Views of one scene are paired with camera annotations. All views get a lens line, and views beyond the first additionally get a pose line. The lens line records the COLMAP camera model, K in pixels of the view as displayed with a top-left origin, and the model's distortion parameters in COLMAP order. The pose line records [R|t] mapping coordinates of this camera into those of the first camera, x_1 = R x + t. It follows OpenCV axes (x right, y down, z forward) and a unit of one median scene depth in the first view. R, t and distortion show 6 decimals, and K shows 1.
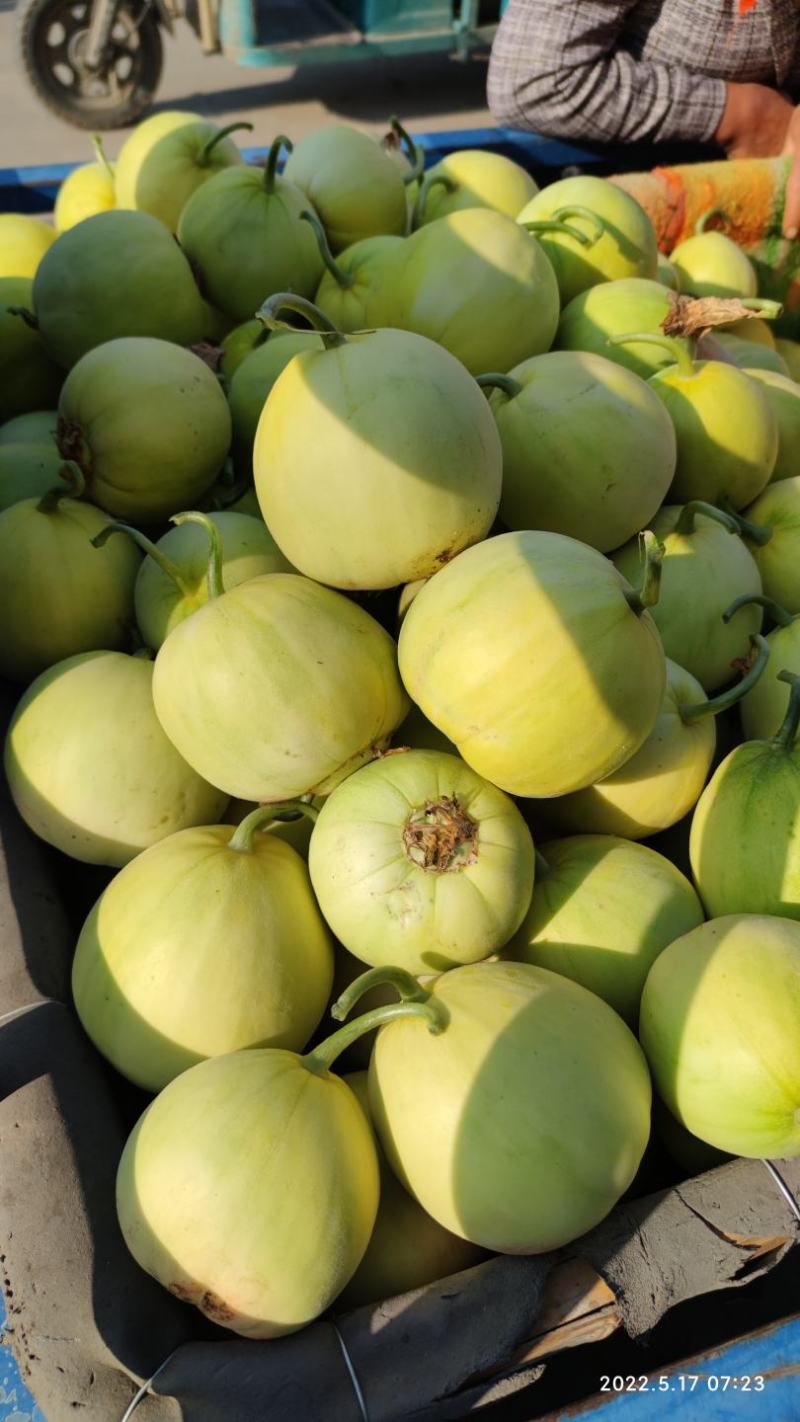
lens RADIAL K [[1126.0, 0, 410.4], [0, 1126.0, 697.3], [0, 0, 1]] dist [0.042553, -0.000216]
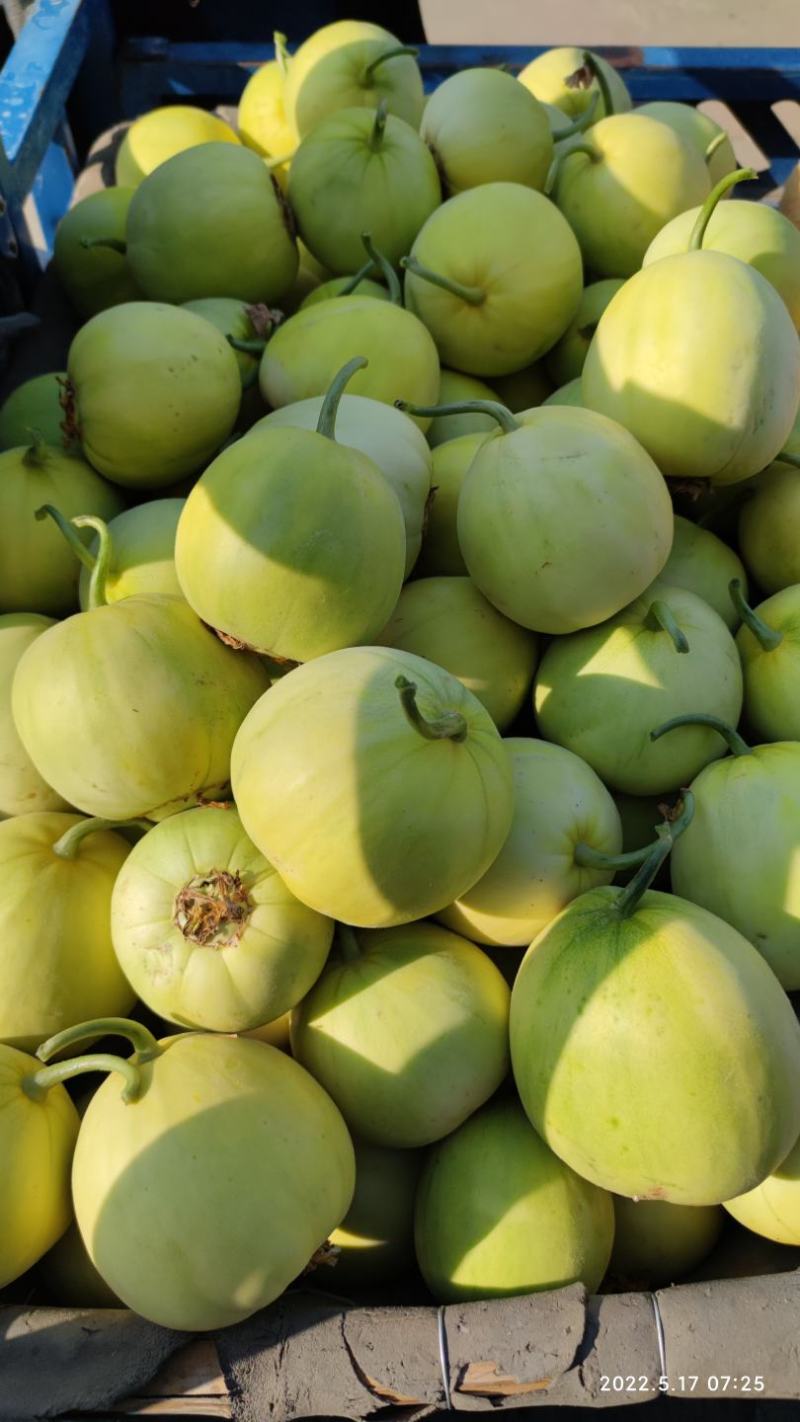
lens RADIAL K [[1150.2, 0, 407.5], [0, 1150.2, 690.9], [0, 0, 1]] dist [0.006355, -0.001535]
pose [[0.934895, 0.257307, -0.244467, 0.382912], [-0.225079, 0.962383, 0.152181, -0.252295], [0.274428, -0.087249, 0.957641, 0.096564]]
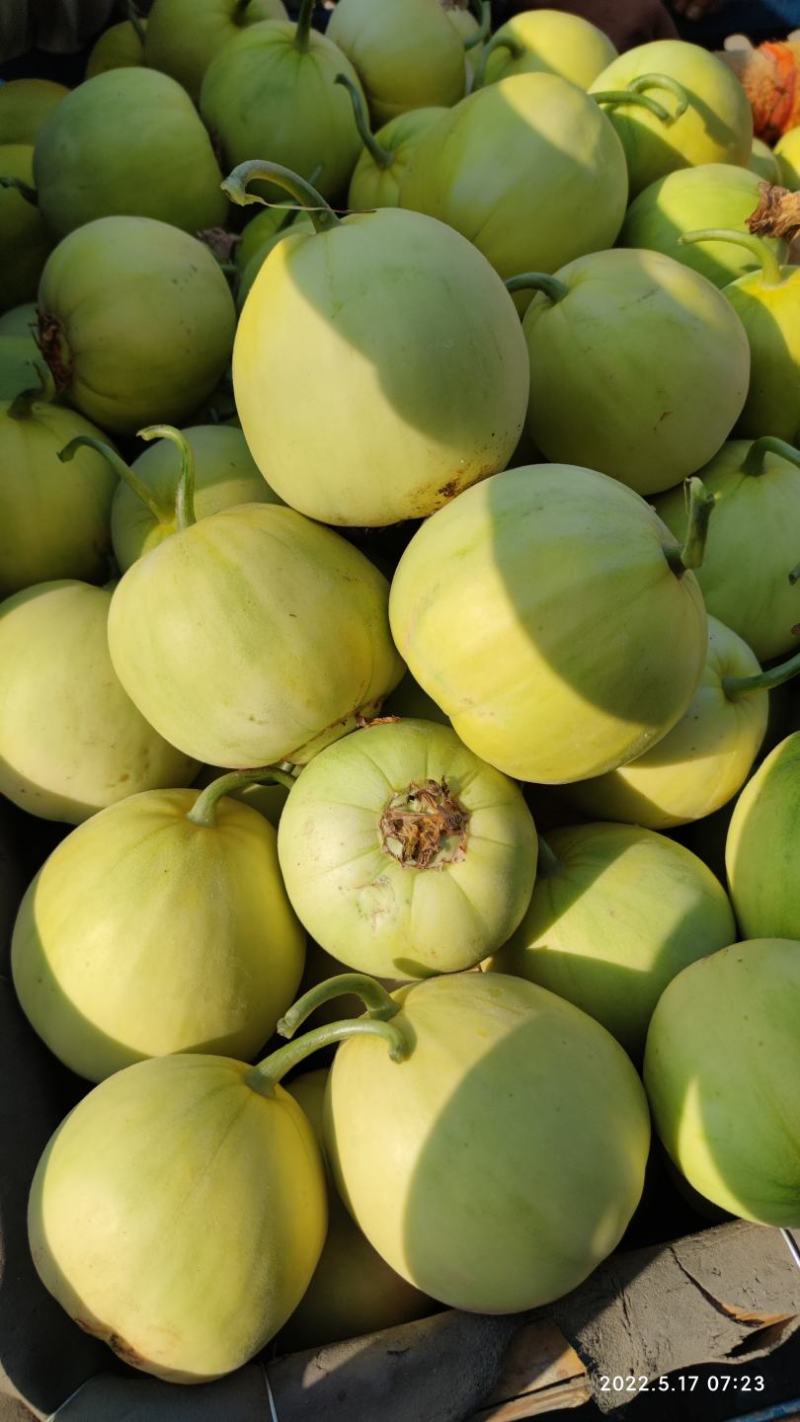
lens RADIAL K [[1123.8, 0, 400.0], [0, 1123.8, 711.0], [0, 0, 1]] dist [0.032043, -0.010979]
pose [[0.995916, 0.059963, -0.067501, 0.060494], [-0.053887, 0.994618, 0.088494, -0.037775], [0.072445, -0.084495, 0.993787, 0.159610]]
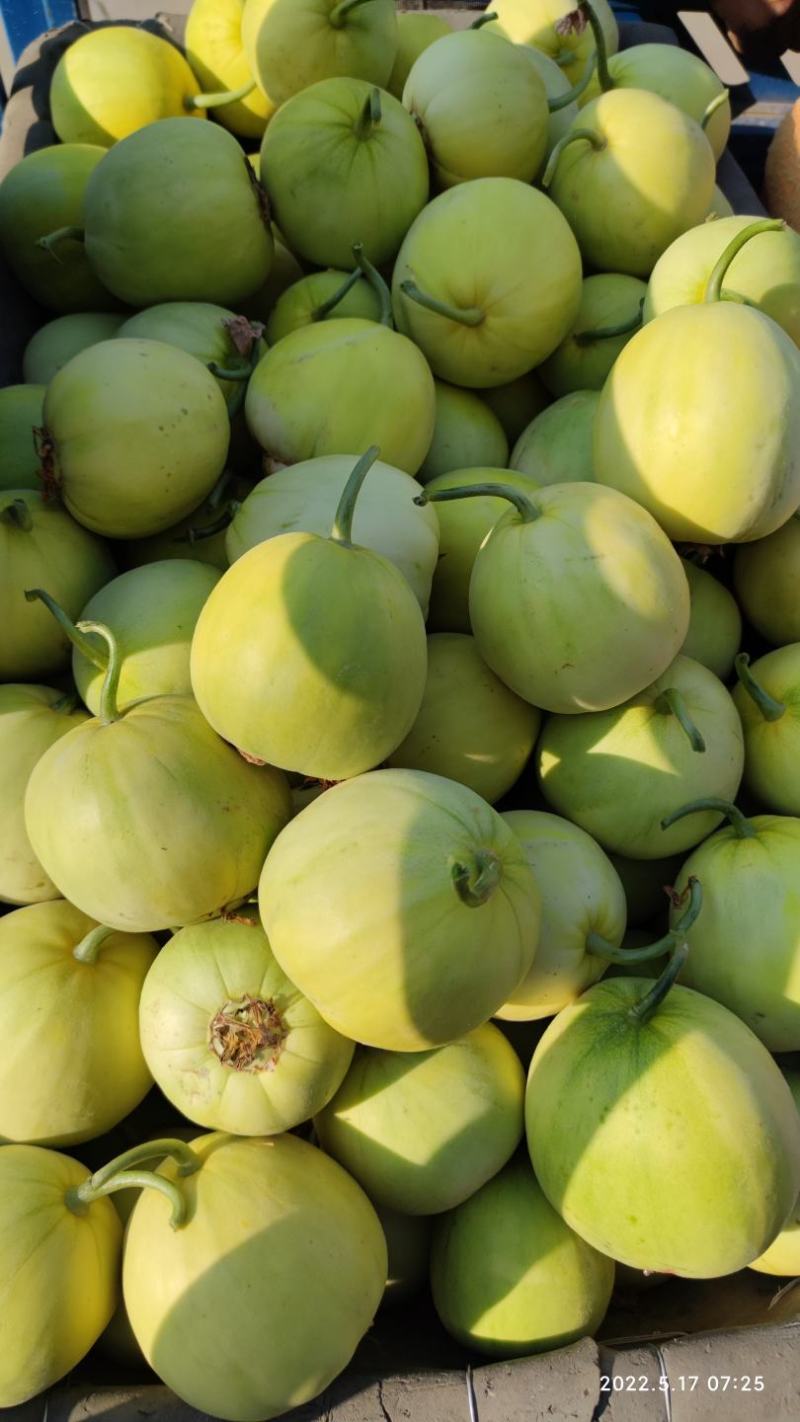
lens RADIAL K [[1141.9, 0, 400.0], [0, 1141.9, 711.0], [0, 0, 1]] dist [0.008869, -0.003561]
pose [[0.951110, 0.283346, -0.122902, 0.199620], [-0.235618, 0.922939, 0.304413, -0.484983], [0.199685, -0.260573, 0.944578, 0.136796]]
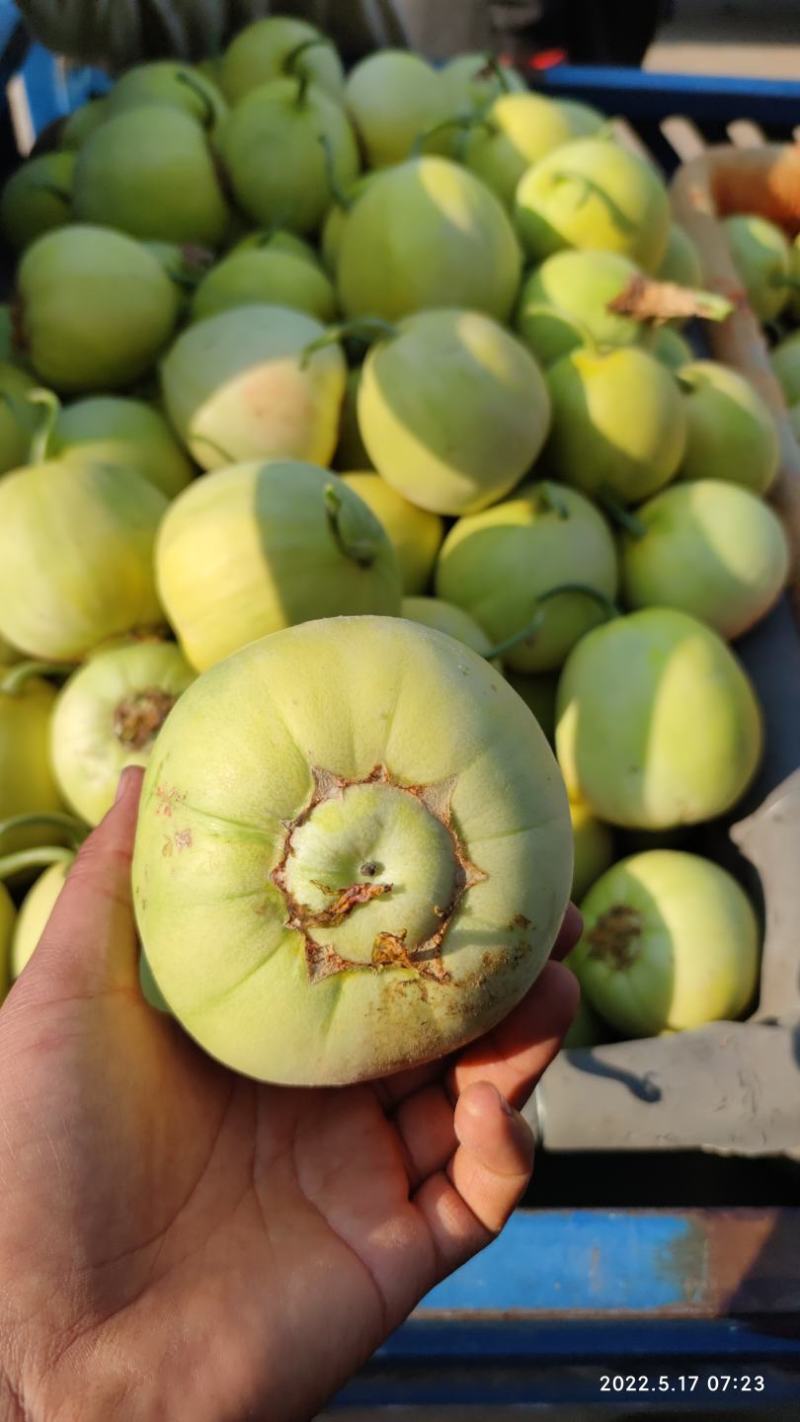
lens RADIAL K [[1150.2, 0, 407.5], [0, 1150.2, 690.9], [0, 0, 1]] dist [0.006355, -0.001535]
pose [[0.947029, 0.251702, -0.199456, 0.490273], [-0.238387, 0.967122, 0.088580, -0.067652], [0.215194, -0.036340, 0.975895, -0.053757]]
